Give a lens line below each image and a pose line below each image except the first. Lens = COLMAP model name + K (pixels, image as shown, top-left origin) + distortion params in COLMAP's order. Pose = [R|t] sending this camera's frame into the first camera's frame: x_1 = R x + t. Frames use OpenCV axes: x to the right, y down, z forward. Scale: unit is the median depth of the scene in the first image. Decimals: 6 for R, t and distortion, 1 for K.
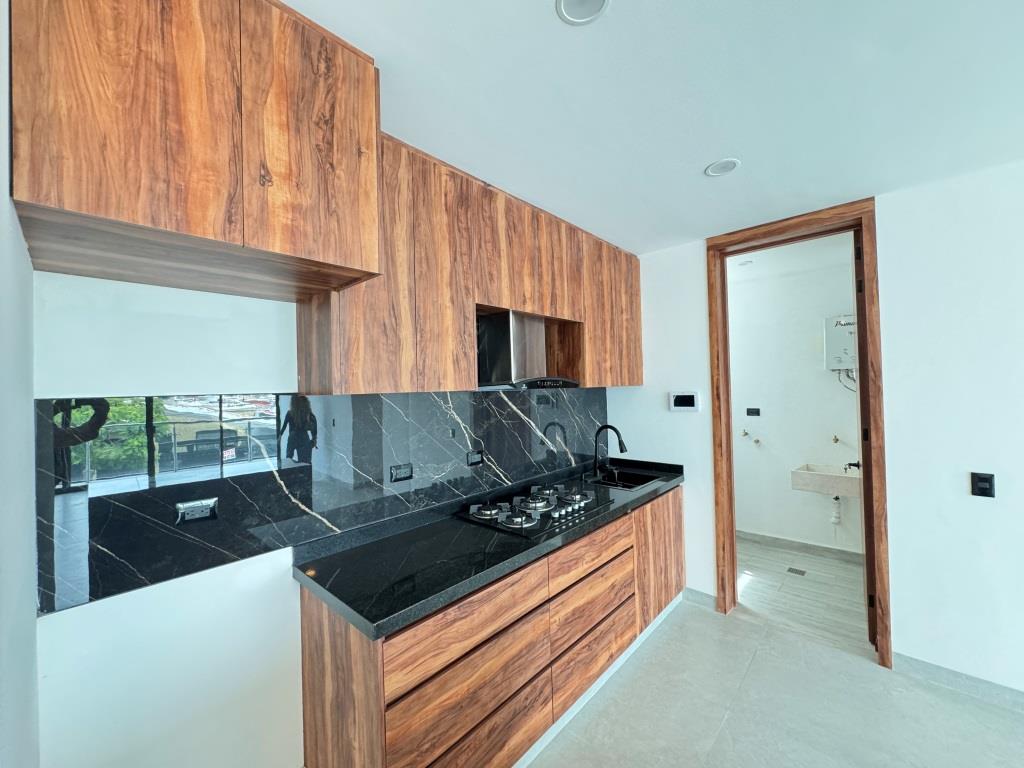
lens RADIAL K [[407.5, 0, 517.6], [0, 407.5, 385.3], [0, 0, 1]] dist [-0.003276, 0.000261]
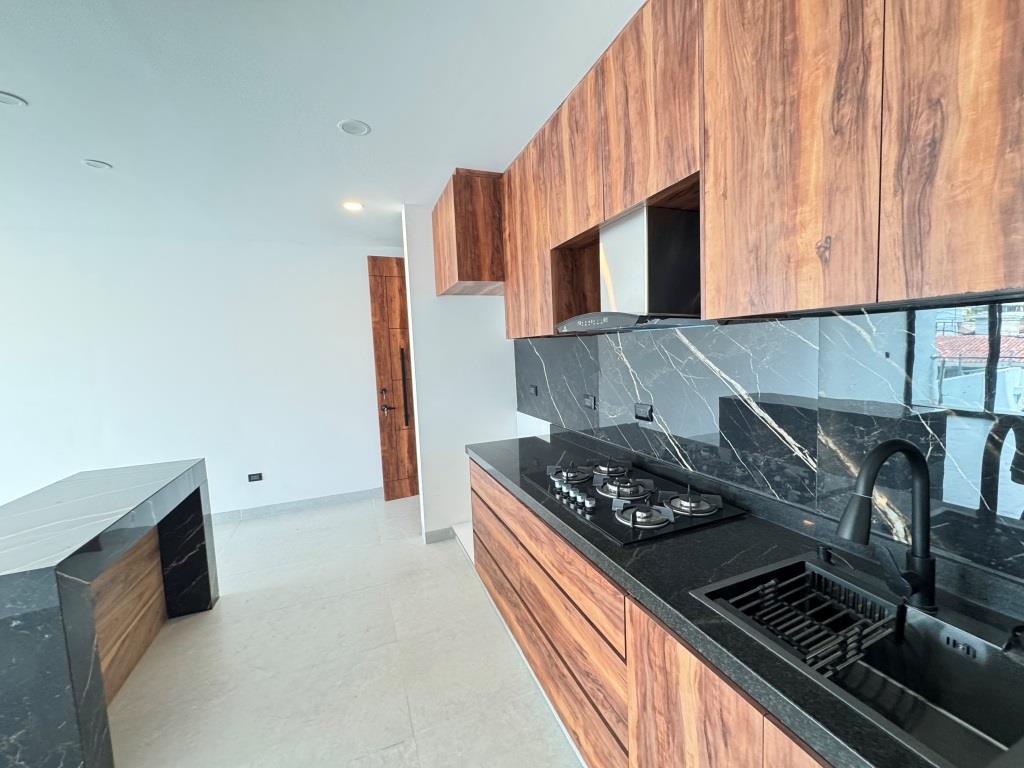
lens RADIAL K [[407.5, 0, 516.3], [0, 407.5, 376.4], [0, 0, 1]] dist [-0.003276, 0.000261]
pose [[-0.433633, 0.109811, -0.894373, 0.737278], [0.061925, 0.993832, 0.091998, 0.014053], [0.898959, -0.015490, -0.437759, 1.130035]]
